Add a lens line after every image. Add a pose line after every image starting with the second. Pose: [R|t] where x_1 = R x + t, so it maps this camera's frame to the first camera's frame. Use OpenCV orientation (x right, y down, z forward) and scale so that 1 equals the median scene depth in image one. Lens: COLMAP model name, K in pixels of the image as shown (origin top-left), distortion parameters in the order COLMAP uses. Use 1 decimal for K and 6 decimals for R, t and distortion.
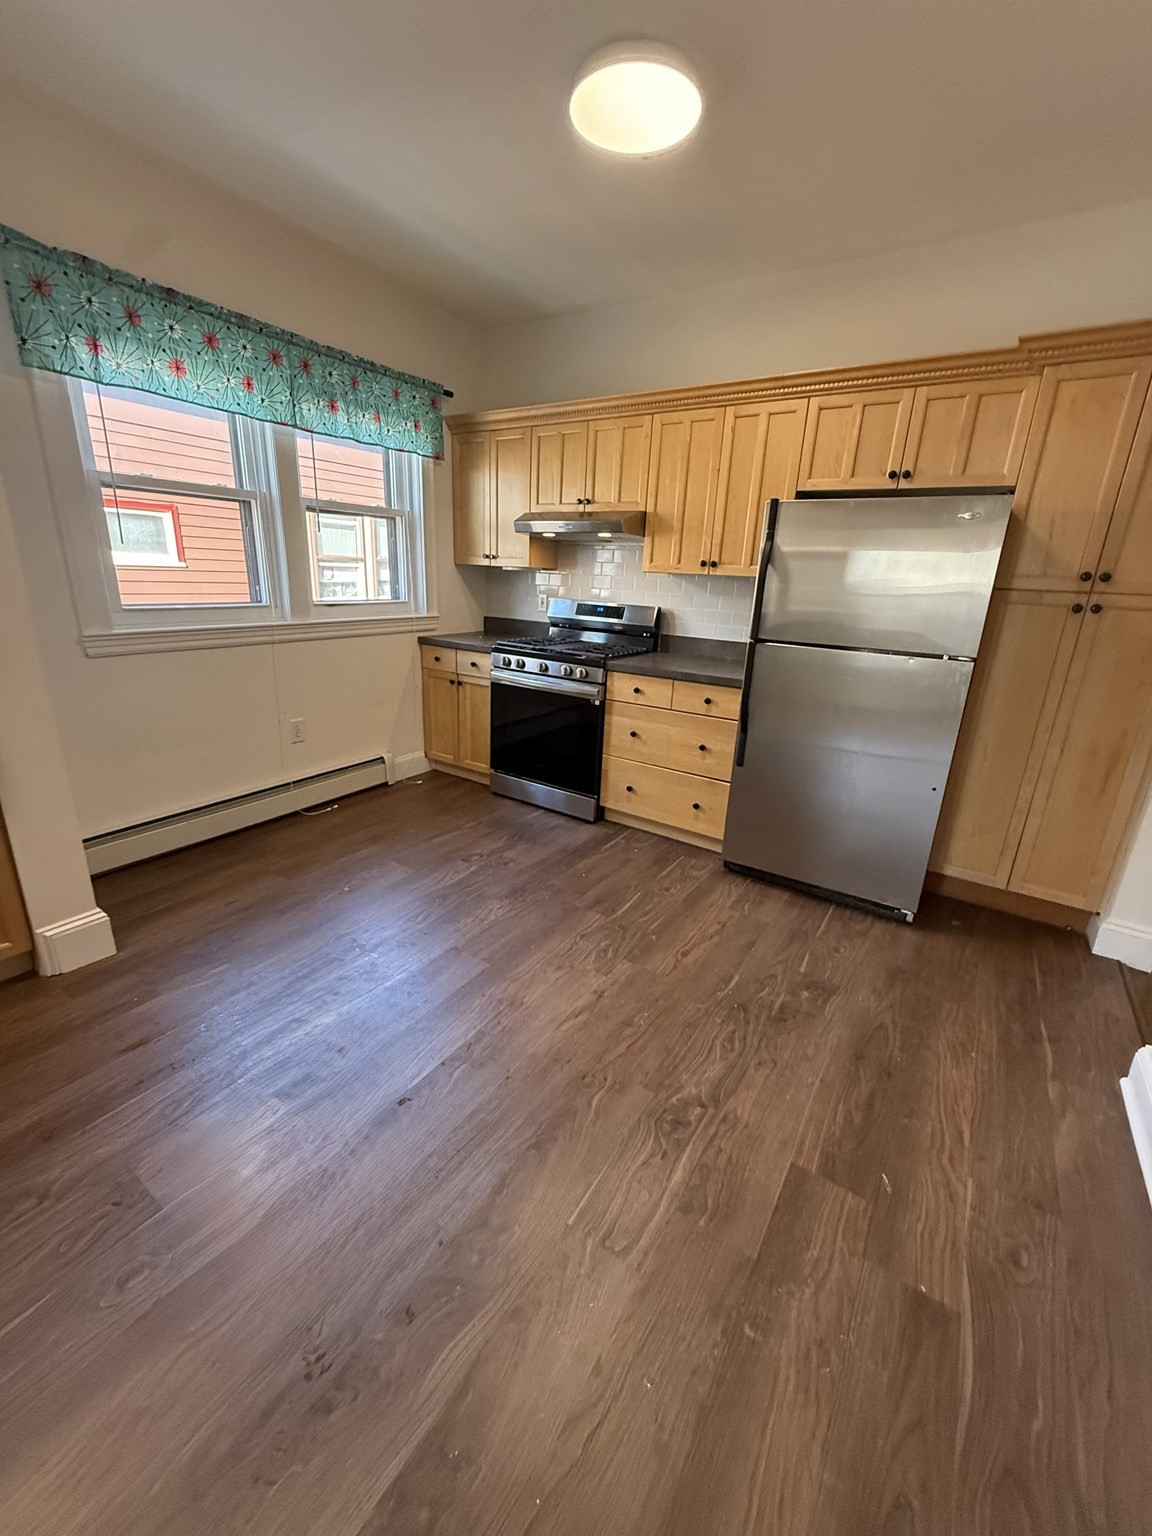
lens RADIAL K [[603.2, 0, 576.0], [0, 603.2, 768.0], [0, 0, 1]] dist [-0.002765, -0.000222]
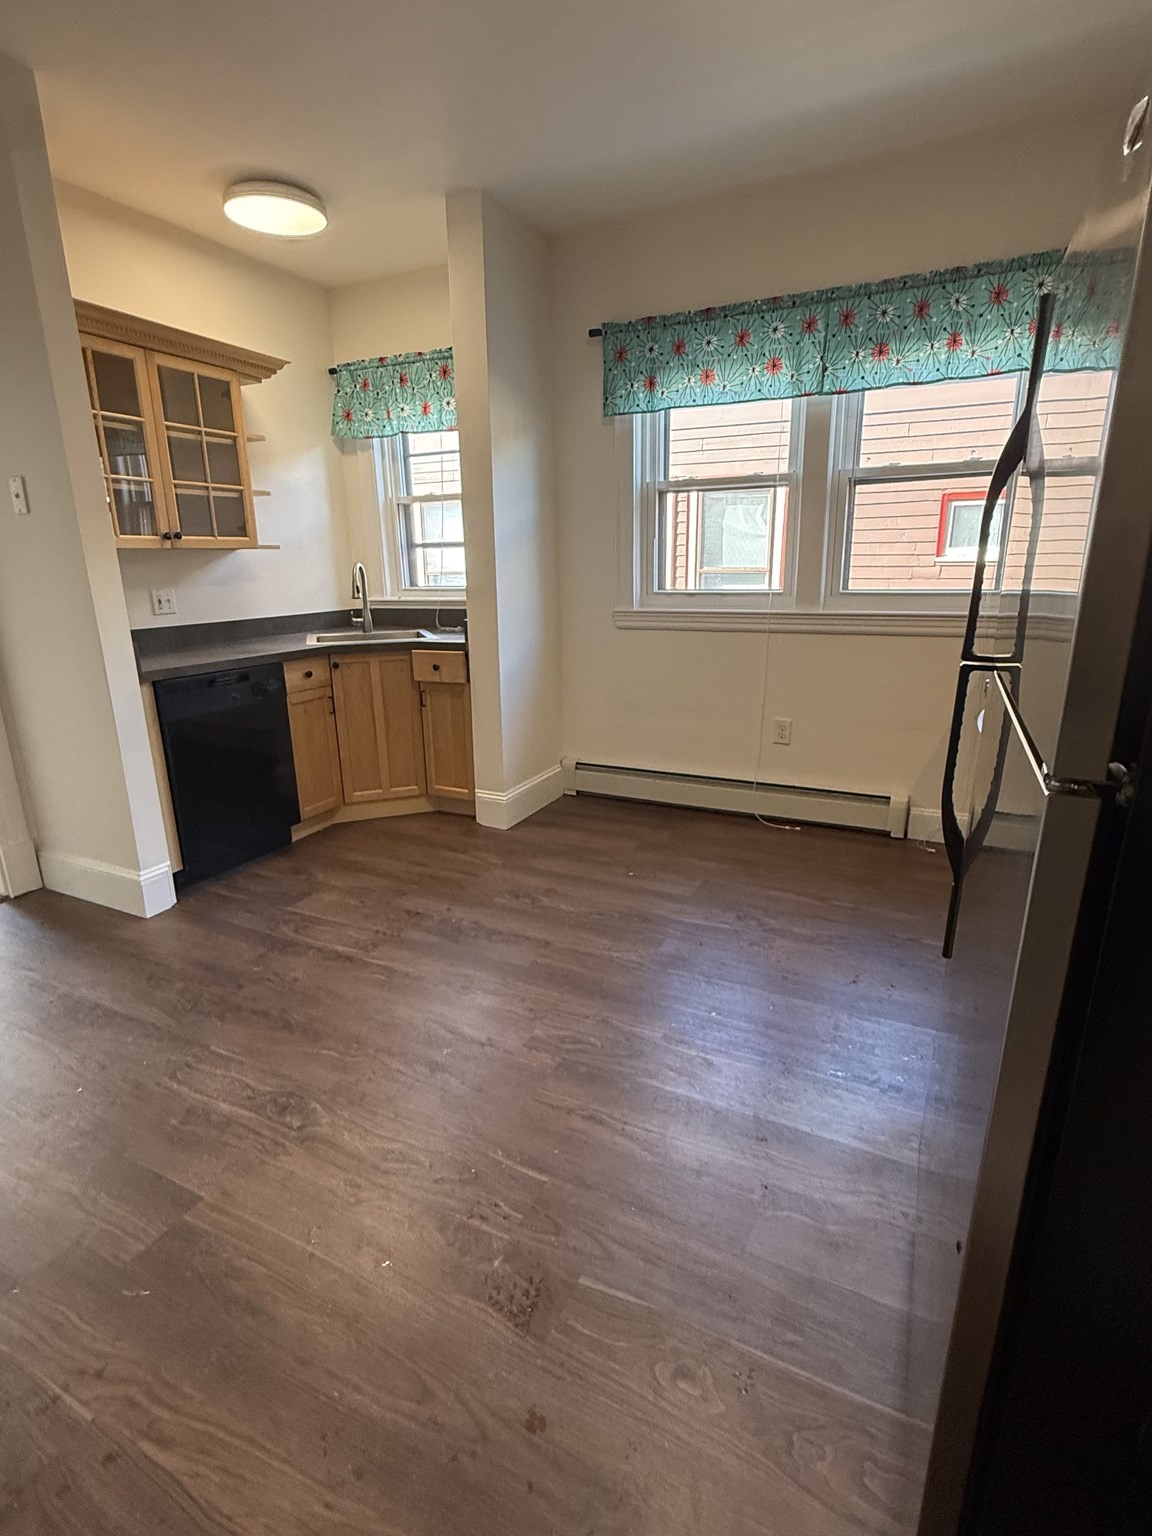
lens RADIAL K [[753.6, 0, 576.0], [0, 753.6, 768.0], [0, 0, 1]] dist [0.005336, -0.000114]
pose [[0.131519, 0.223651, -0.965755, 0.748724], [-0.288370, 0.940719, 0.178582, -0.153428], [0.948444, 0.255007, 0.188217, 0.640404]]
